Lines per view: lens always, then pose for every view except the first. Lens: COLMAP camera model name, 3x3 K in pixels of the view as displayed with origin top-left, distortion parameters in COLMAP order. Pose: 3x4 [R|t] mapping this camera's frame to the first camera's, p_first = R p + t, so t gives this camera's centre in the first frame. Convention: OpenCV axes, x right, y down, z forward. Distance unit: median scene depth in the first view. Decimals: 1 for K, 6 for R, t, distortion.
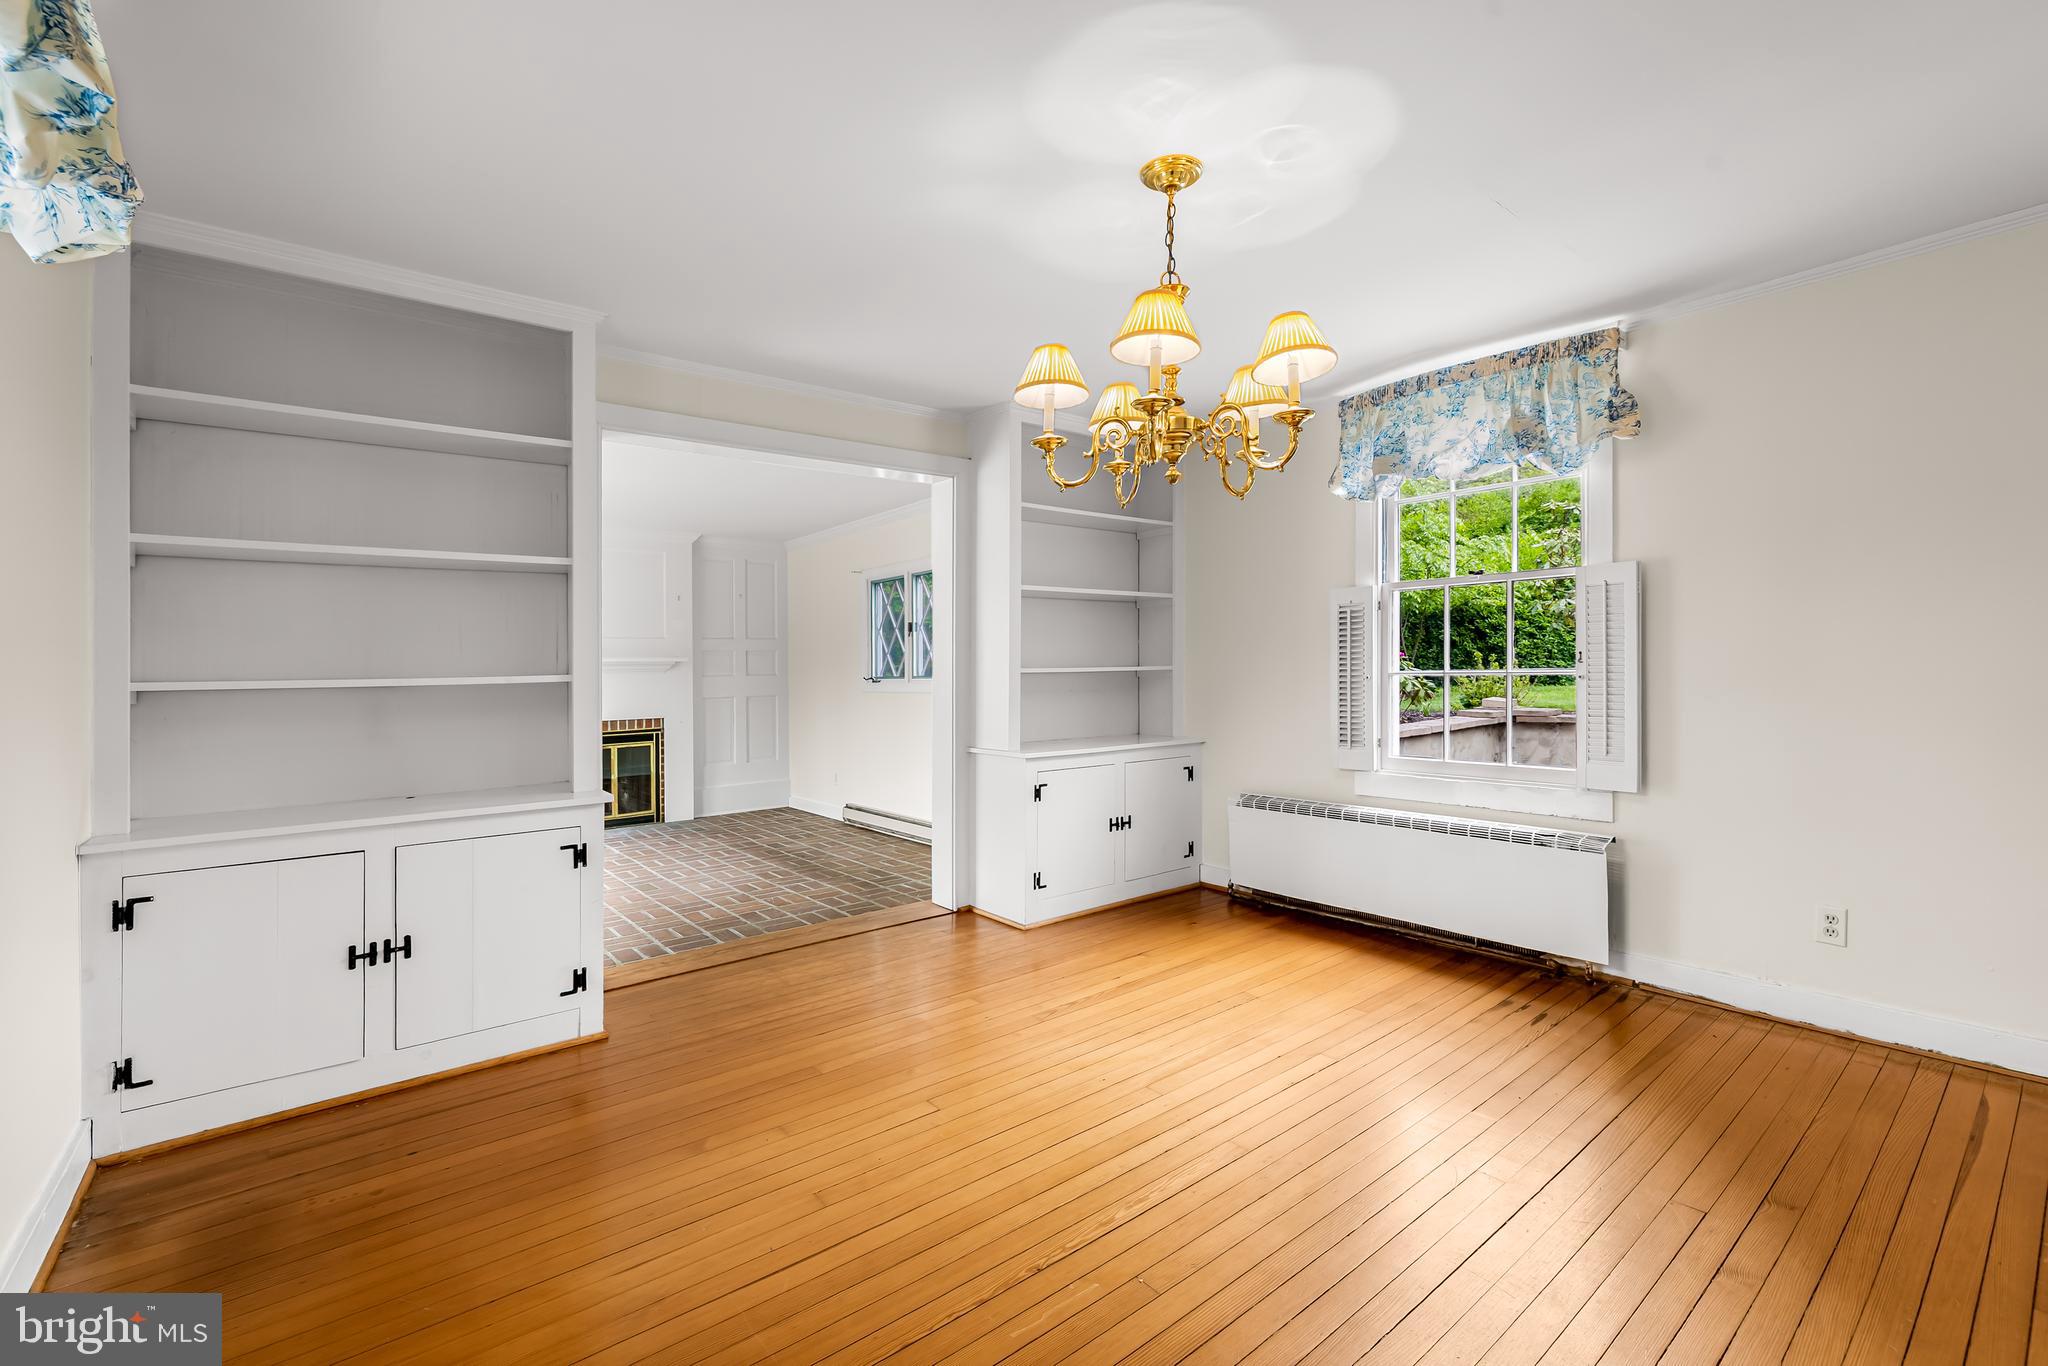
lens RADIAL K [[881.7, 0, 1017.1], [0, 881.7, 633.9], [0, 0, 1]] dist [-0.001187, 0.000450]
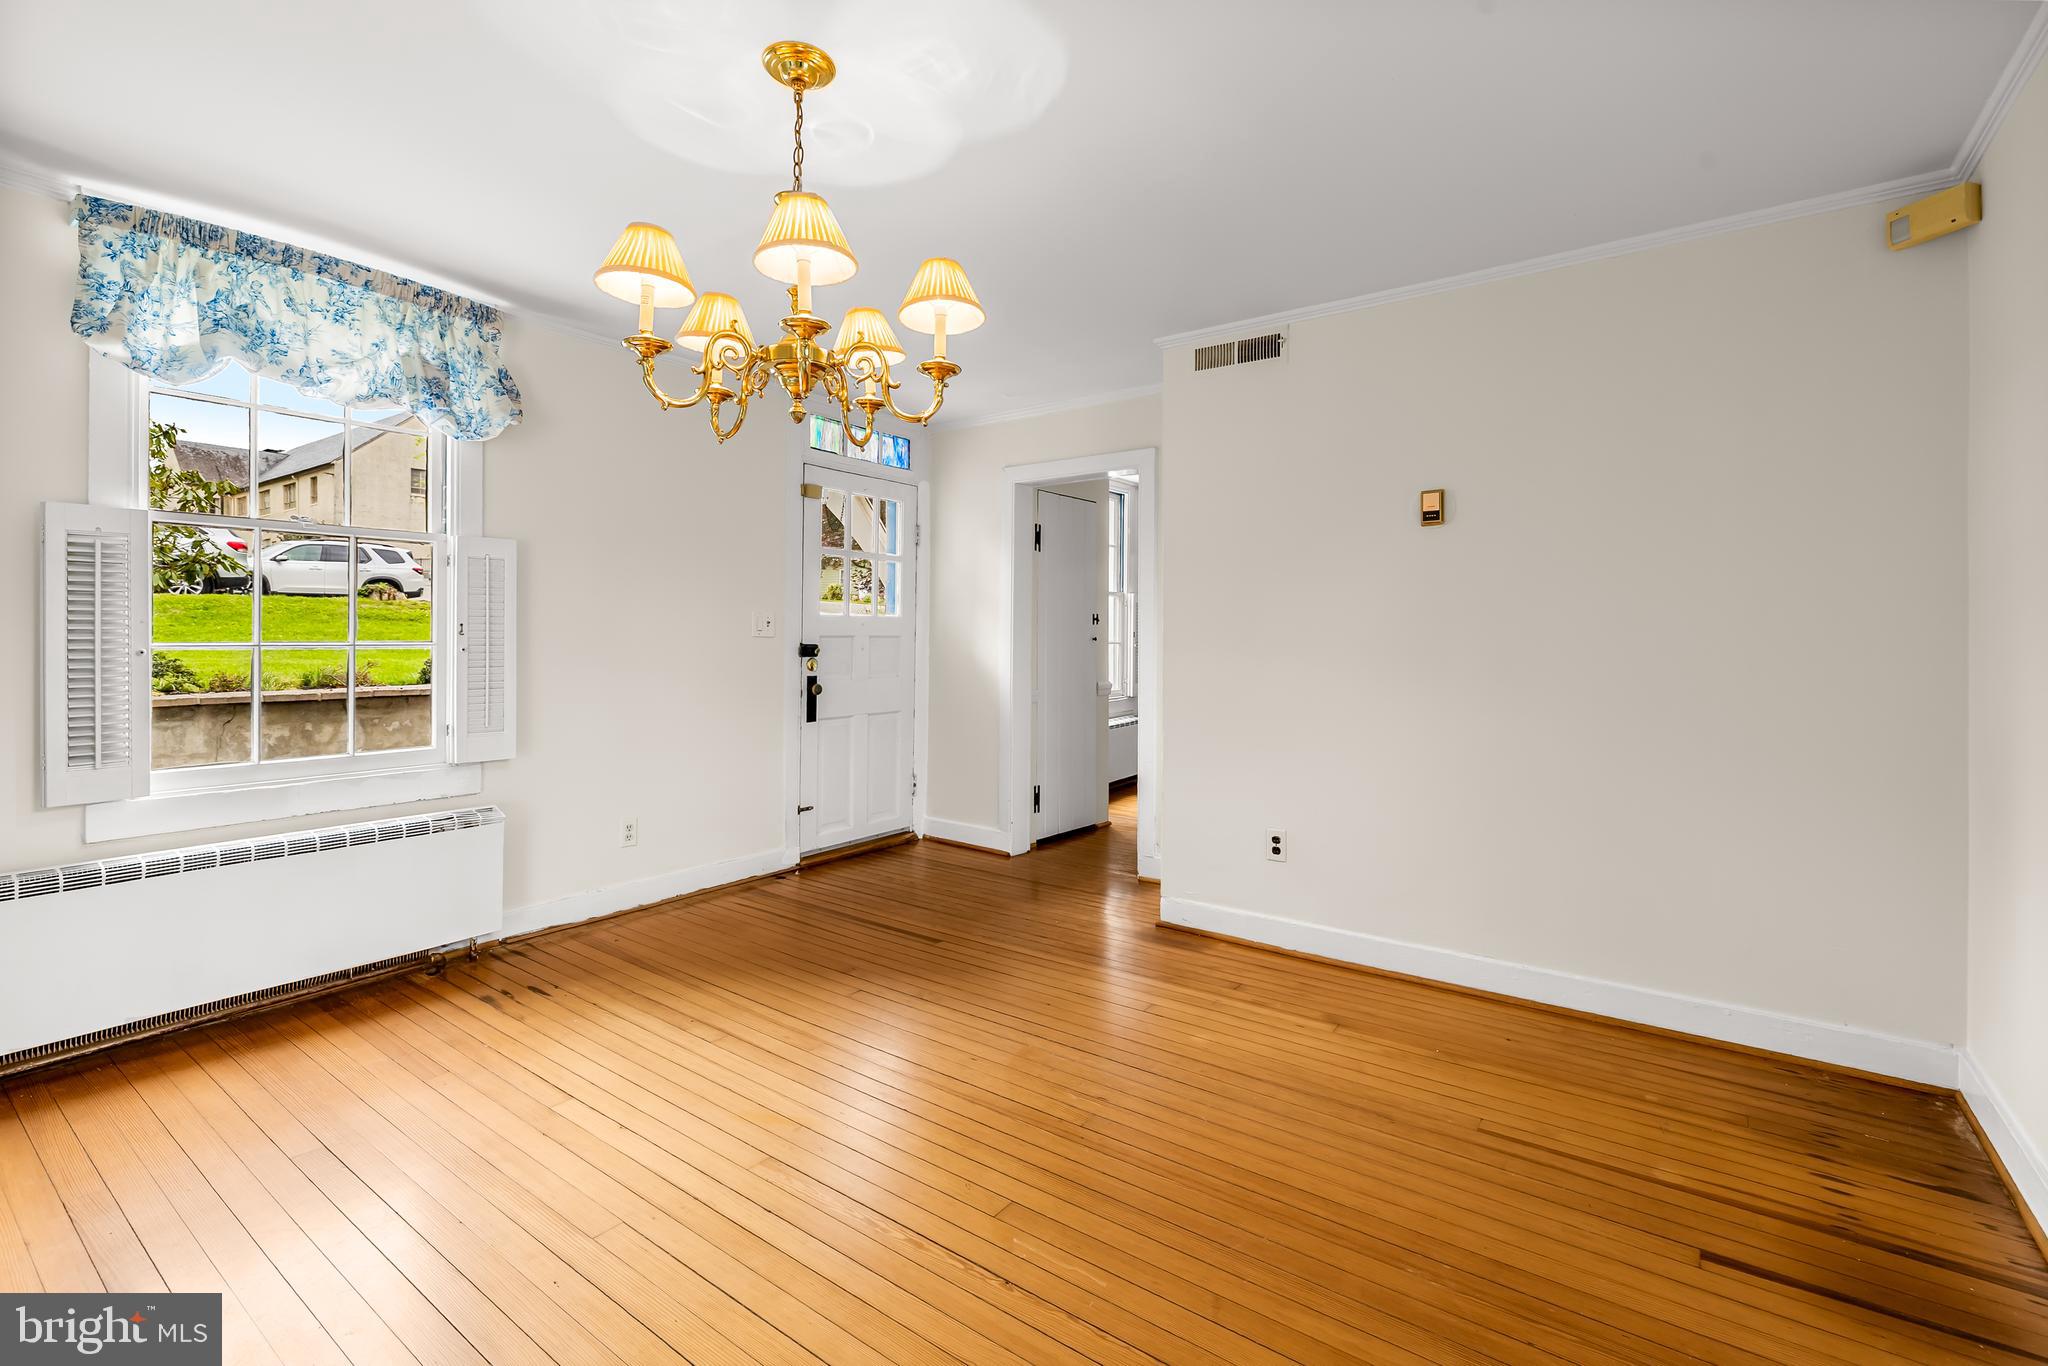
lens RADIAL K [[881.7, 0, 1034.9], [0, 881.7, 617.5], [0, 0, 1]] dist [-0.001187, 0.000450]
pose [[-0.253784, 0.033158, 0.966693, -0.447075], [-0.039565, 0.998220, -0.044626, 0.030790], [-0.966451, -0.049572, -0.252020, 0.613925]]
